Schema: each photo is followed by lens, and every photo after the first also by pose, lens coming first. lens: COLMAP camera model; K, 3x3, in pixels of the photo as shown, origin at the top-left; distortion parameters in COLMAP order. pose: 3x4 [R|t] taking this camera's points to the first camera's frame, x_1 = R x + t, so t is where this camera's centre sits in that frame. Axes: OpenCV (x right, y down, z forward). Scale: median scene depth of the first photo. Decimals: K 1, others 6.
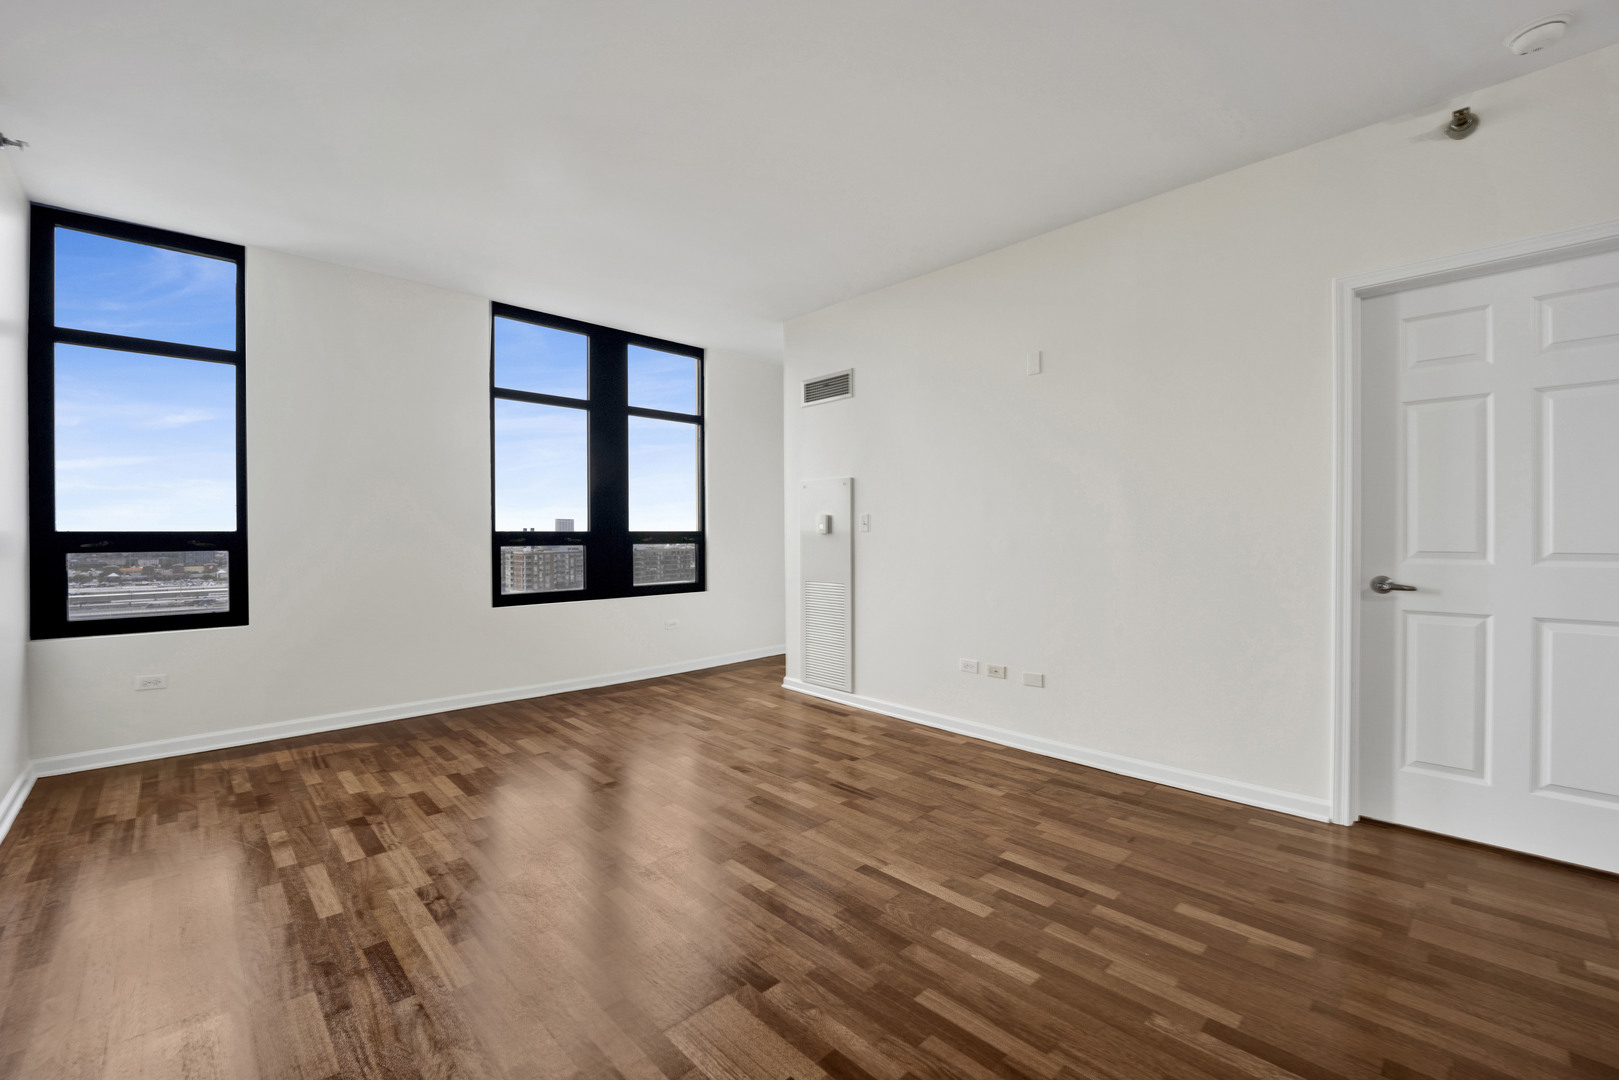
lens RADIAL K [[672.8, 0, 809.5], [0, 672.8, 540.0], [0, 0, 1]] dist [-0.022658, -0.000656]
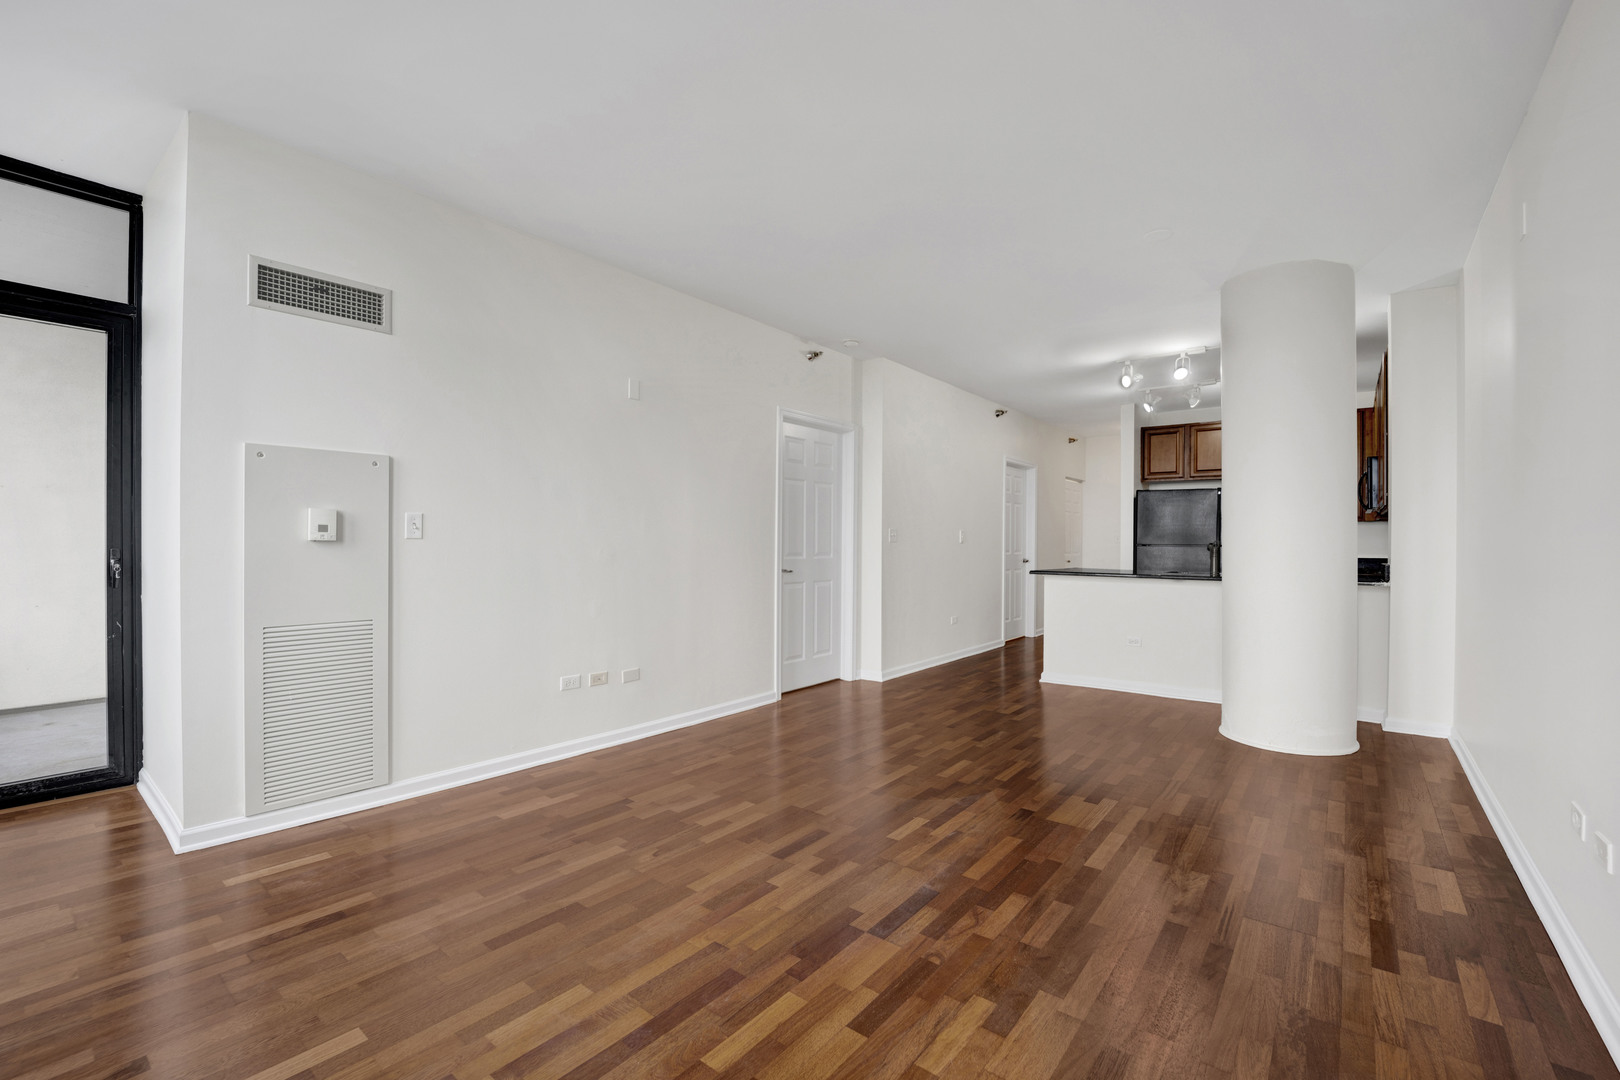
lens RADIAL K [[698.9, 0, 810.0], [0, 698.9, 540.0], [0, 0, 1]] dist [-0.020356, -0.000146]
pose [[-0.144359, 0.004559, 0.989515, -0.753159], [0.001793, 0.999989, -0.004345, -0.008156], [-0.989524, 0.001147, -0.144366, 0.778064]]
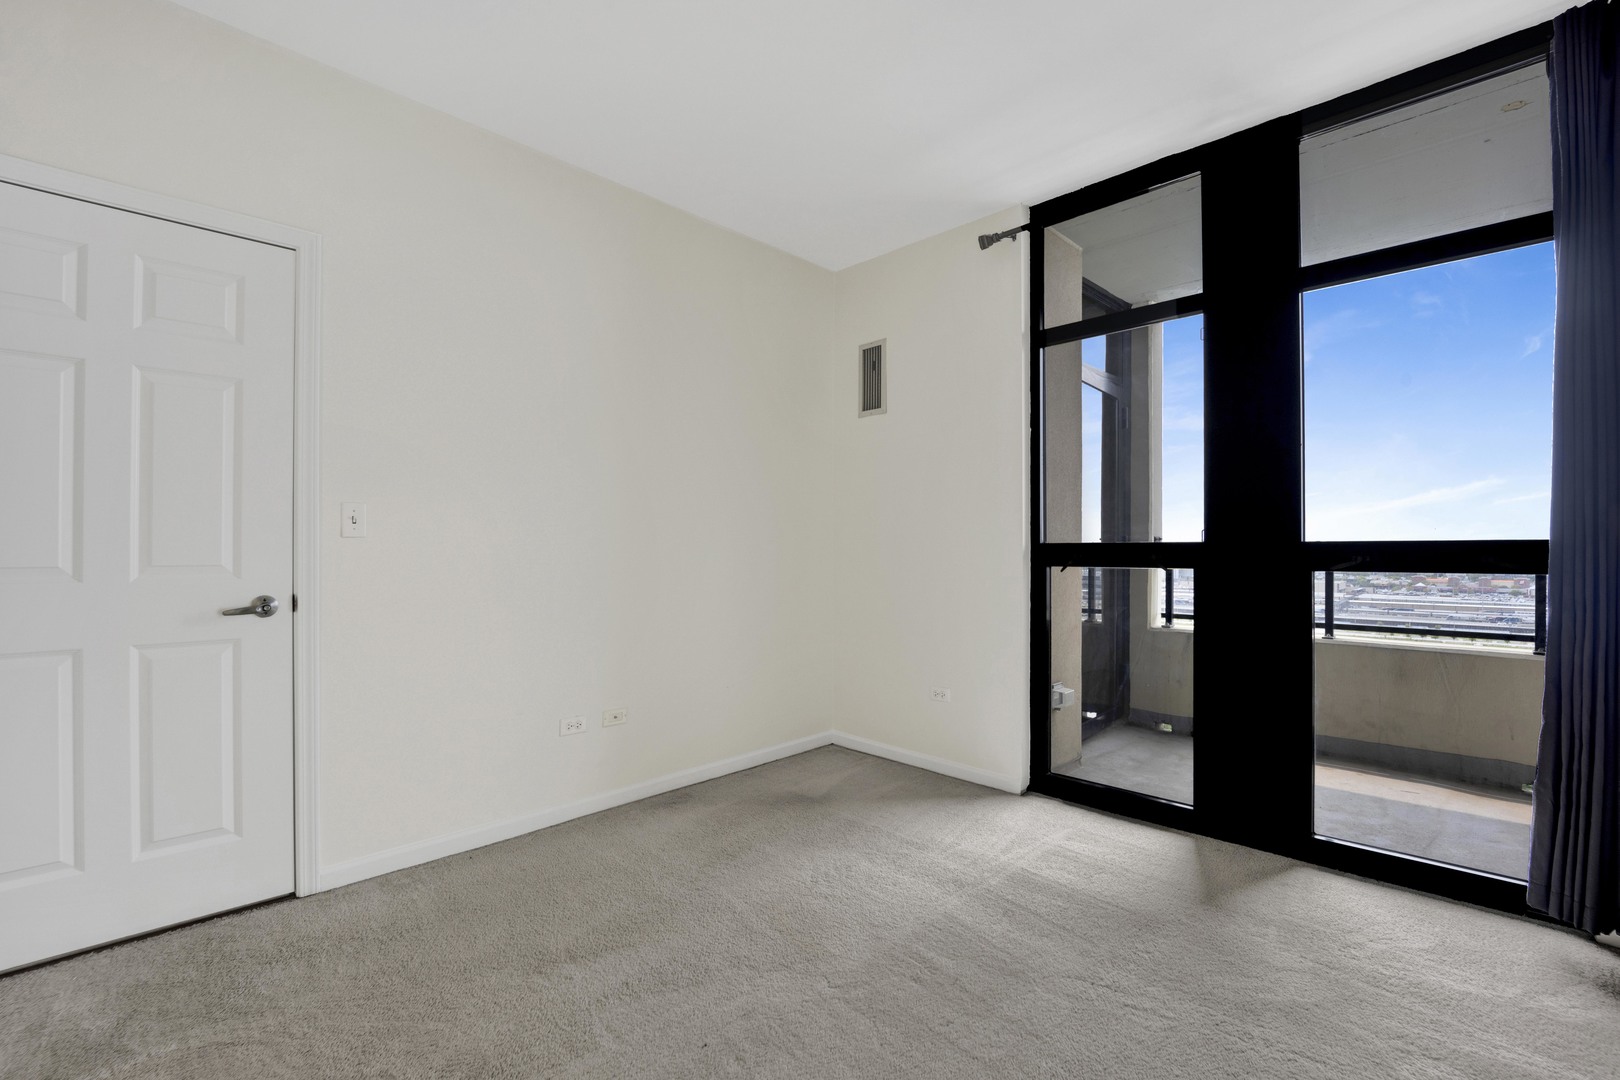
lens RADIAL K [[698.9, 0, 810.0], [0, 698.9, 540.0], [0, 0, 1]] dist [-0.020356, -0.000146]
pose [[0.027842, -0.007097, -0.999587, 0.266179], [-0.009590, 0.999927, -0.007366, -0.009379], [0.999566, 0.009791, 0.027772, 0.876623]]
